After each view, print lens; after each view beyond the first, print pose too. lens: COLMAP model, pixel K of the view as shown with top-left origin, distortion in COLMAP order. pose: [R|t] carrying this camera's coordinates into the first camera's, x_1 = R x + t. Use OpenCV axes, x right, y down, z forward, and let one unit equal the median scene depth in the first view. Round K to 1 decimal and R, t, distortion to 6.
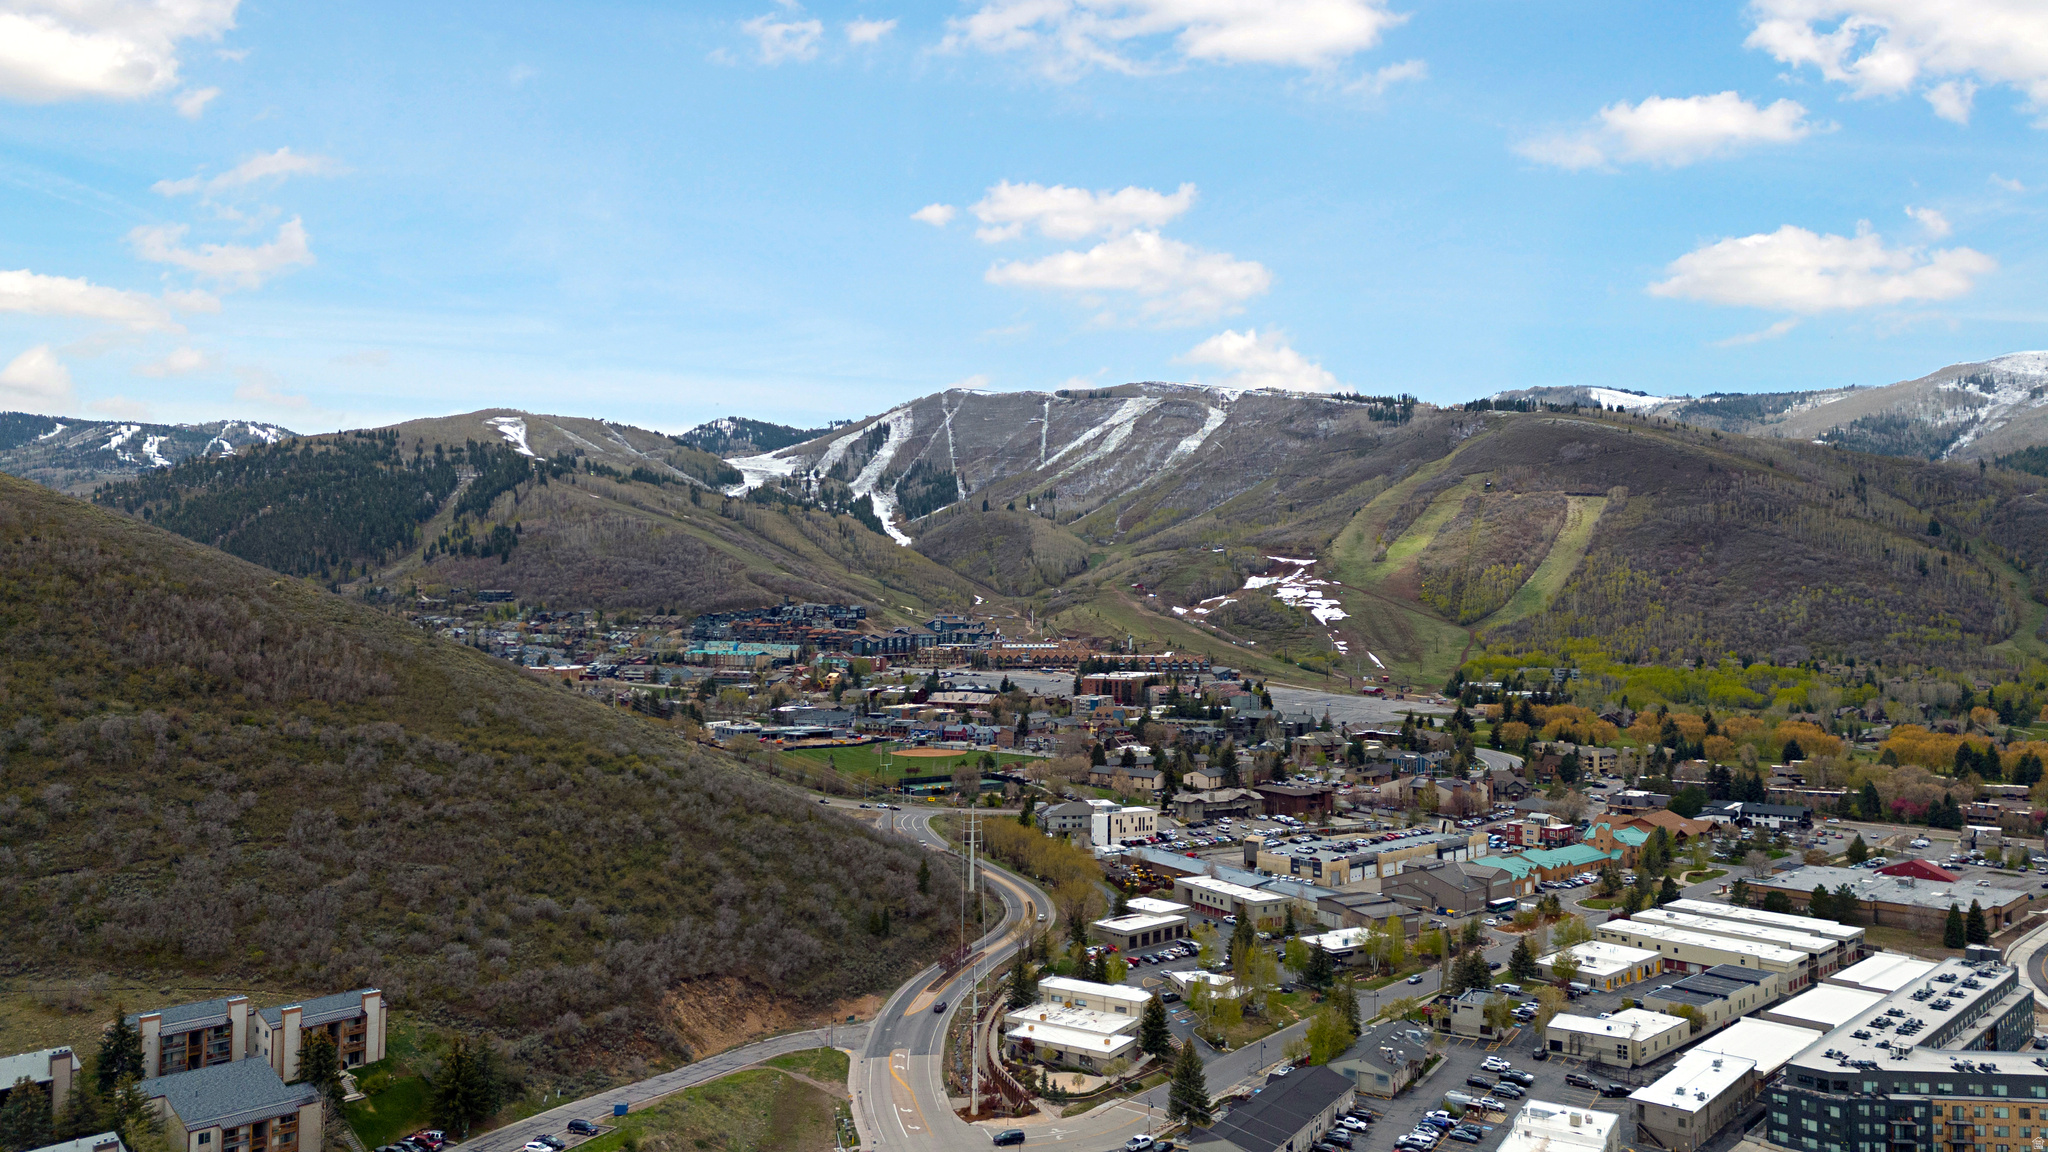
lens RADIAL K [[1481.1, 0, 1011.9], [0, 1481.1, 575.9], [0, 0, 1]] dist [0.046977, -0.033988]
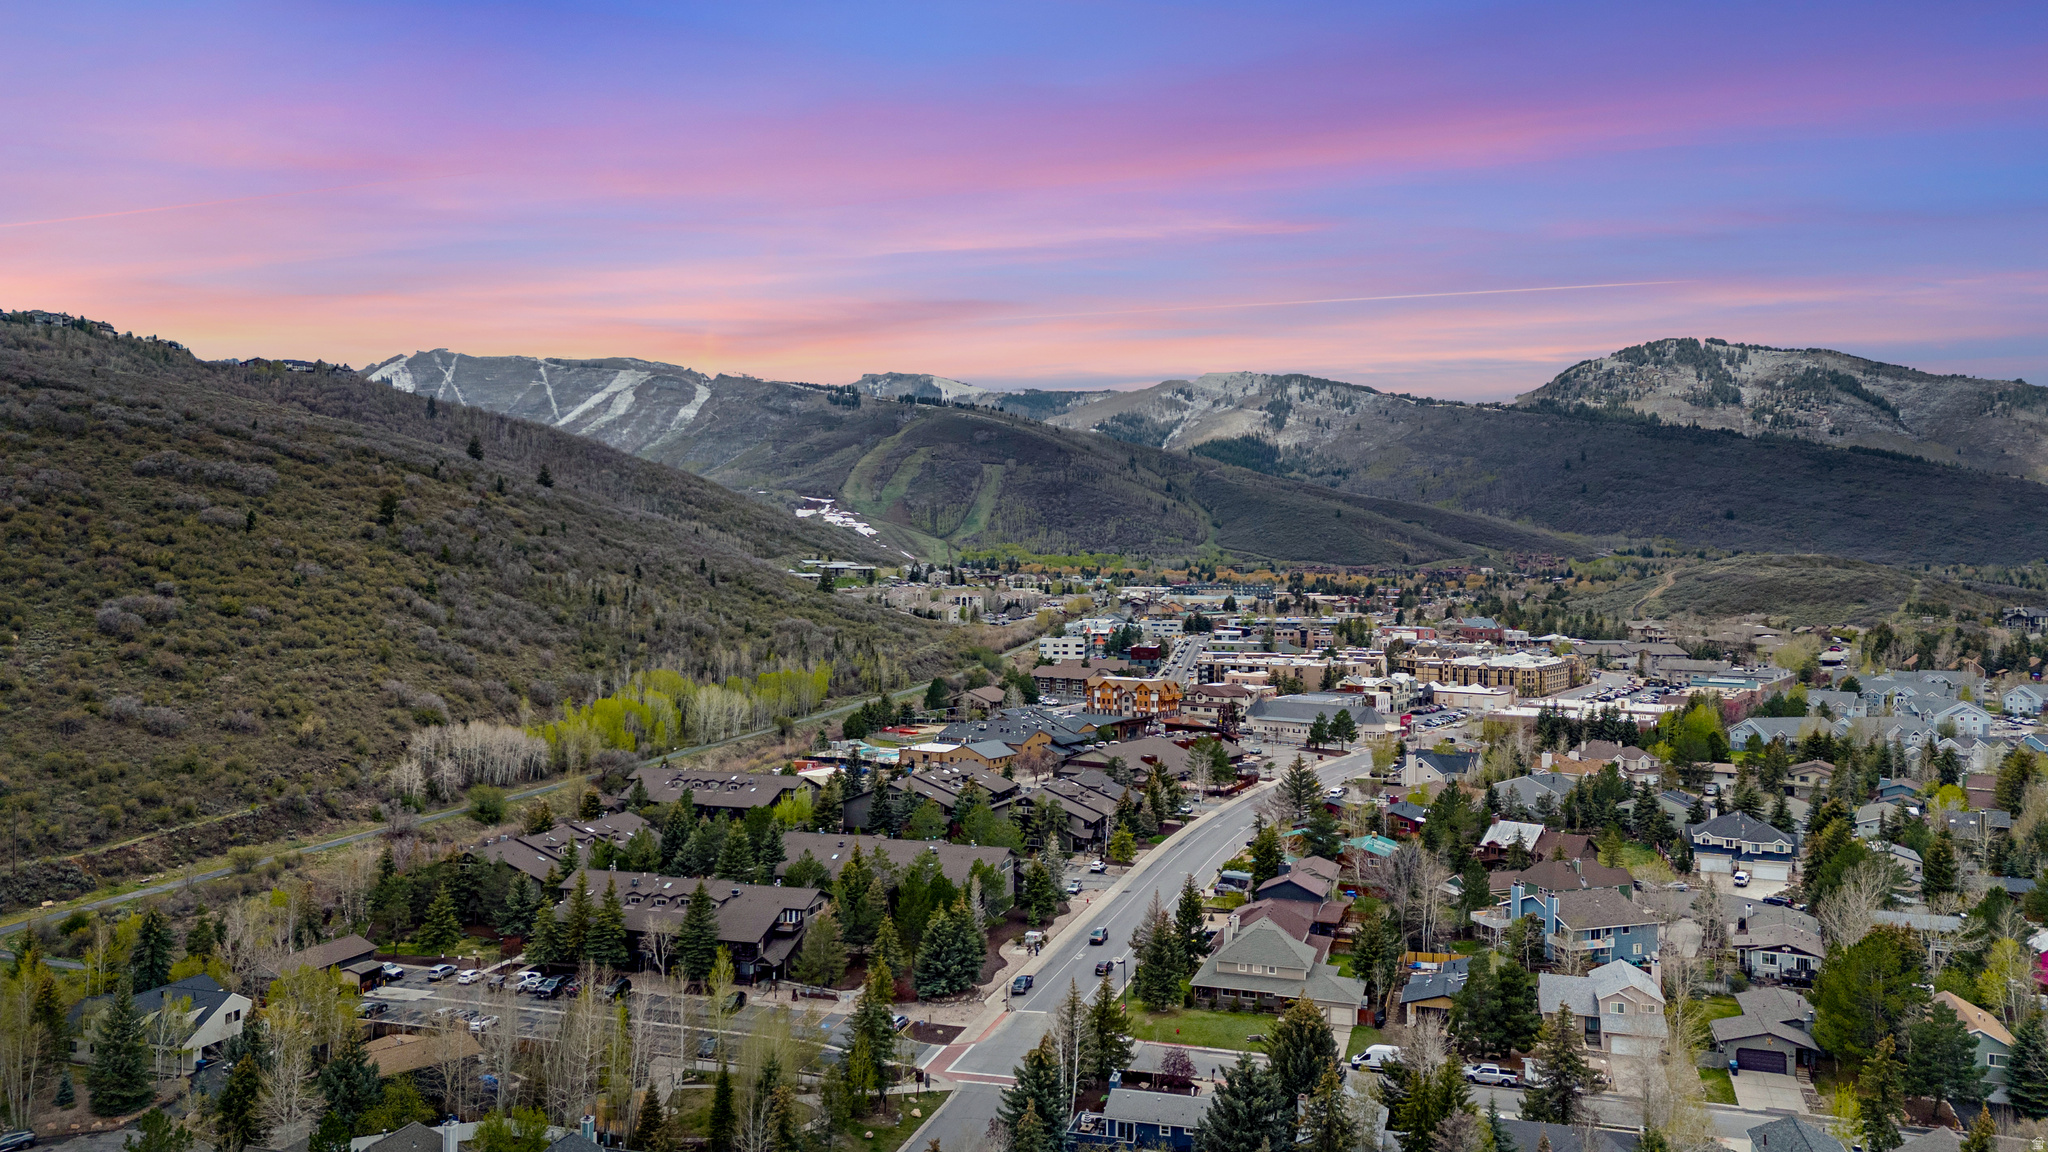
lens RADIAL K [[1481.1, 0, 1038.4], [0, 1481.1, 583.4], [0, 0, 1]] dist [0.046977, -0.033988]
pose [[0.886470, -0.005245, 0.462756, -0.218442], [-0.011448, 0.999381, 0.033257, 0.015531], [-0.462644, -0.034779, 0.885862, -0.319621]]
